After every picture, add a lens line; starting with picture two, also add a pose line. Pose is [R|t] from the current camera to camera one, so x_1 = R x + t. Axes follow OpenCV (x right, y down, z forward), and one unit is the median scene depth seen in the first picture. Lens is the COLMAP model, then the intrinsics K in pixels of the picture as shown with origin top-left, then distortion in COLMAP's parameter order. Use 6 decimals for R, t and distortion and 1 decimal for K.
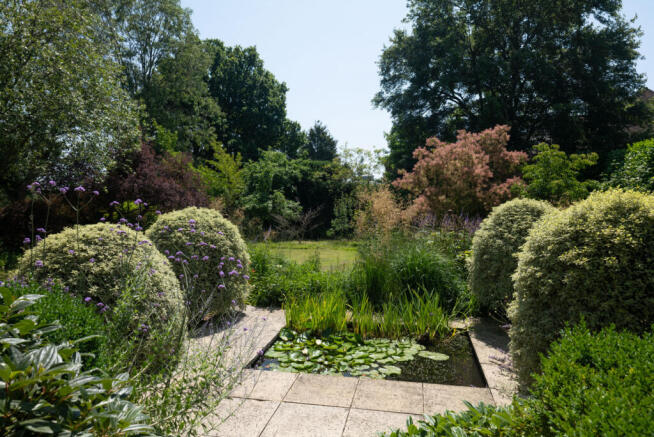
lens RADIAL K [[442.9, 0, 327.9], [0, 442.9, 217.1], [0, 0, 1]] dist [-0.006072, -0.001270]
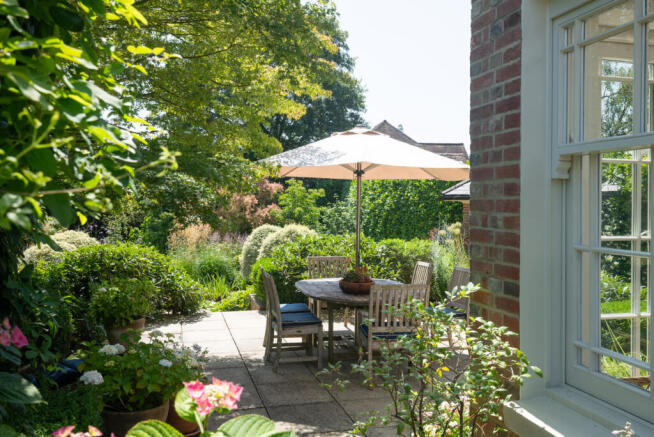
lens RADIAL K [[582.6, 0, 327.2], [0, 582.6, 217.0], [0, 0, 1]] dist [-0.005506, -0.000065]
pose [[0.898254, 0.000980, 0.439475, -0.300619], [0.010702, 0.999652, -0.024104, -0.008220], [-0.439346, 0.026355, 0.897931, -0.950984]]
